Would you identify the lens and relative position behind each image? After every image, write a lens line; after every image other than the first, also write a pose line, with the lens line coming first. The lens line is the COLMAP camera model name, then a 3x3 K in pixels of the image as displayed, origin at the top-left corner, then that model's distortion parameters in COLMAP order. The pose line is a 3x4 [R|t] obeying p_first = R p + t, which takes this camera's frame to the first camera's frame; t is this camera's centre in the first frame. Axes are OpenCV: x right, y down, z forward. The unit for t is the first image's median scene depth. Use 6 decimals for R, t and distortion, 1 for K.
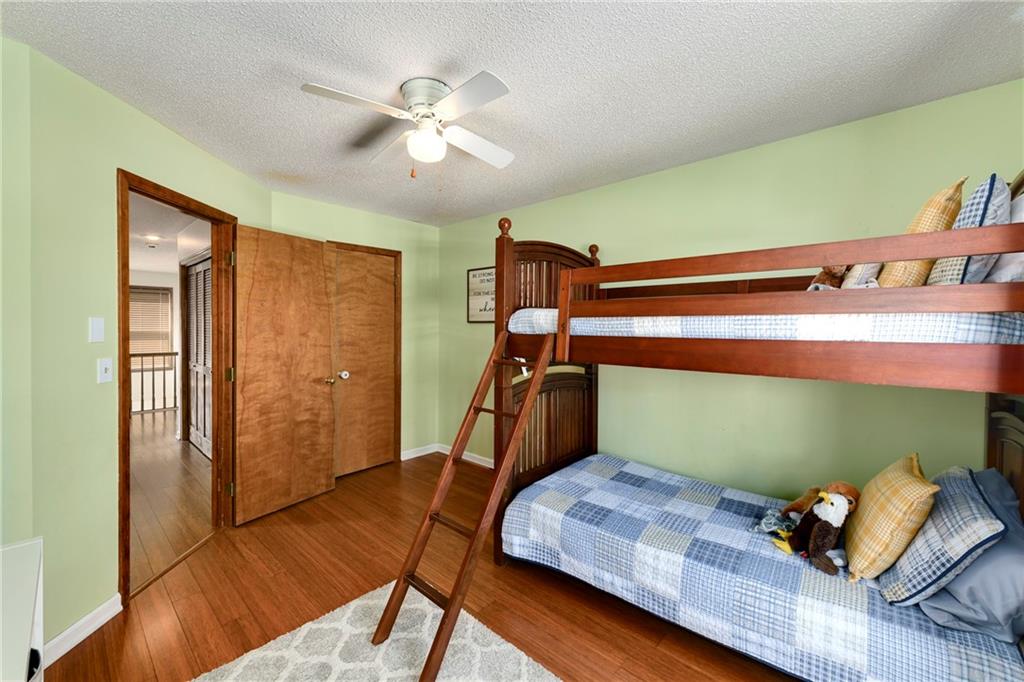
lens RADIAL K [[412.7, 0, 516.3], [0, 412.7, 335.6], [0, 0, 1]] dist [0.002330, 0.000067]
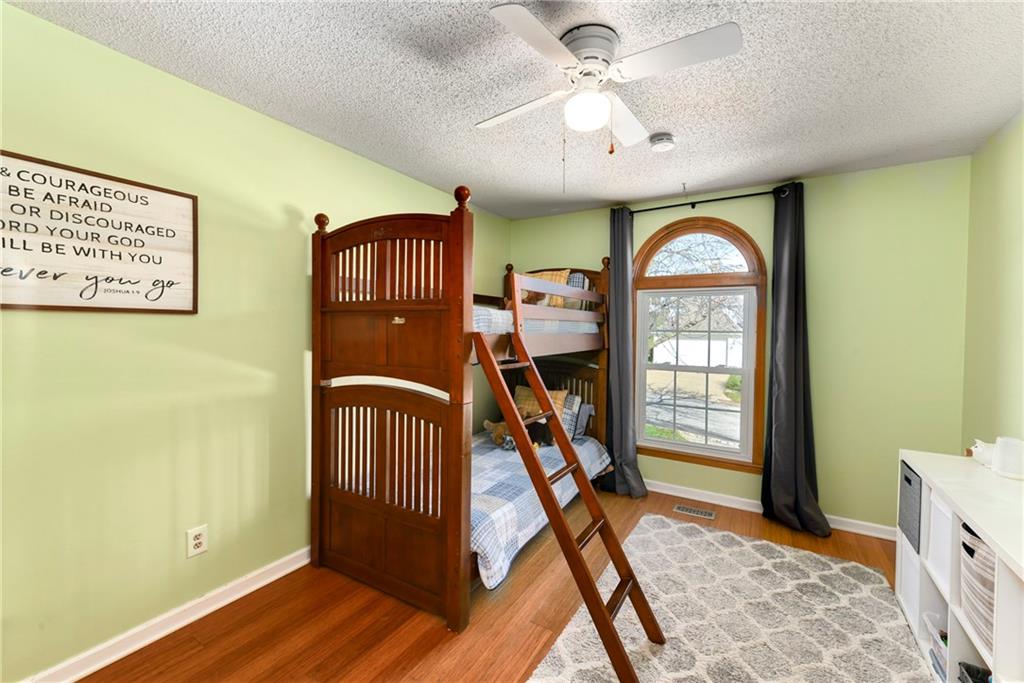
lens RADIAL K [[412.7, 0, 516.3], [0, 412.7, 336.1], [0, 0, 1]] dist [0.002330, 0.000067]
pose [[-0.175665, -0.032602, 0.983910, -0.897205], [0.008729, 0.999361, 0.034673, -0.031046], [-0.984411, 0.014680, -0.175268, 1.131585]]
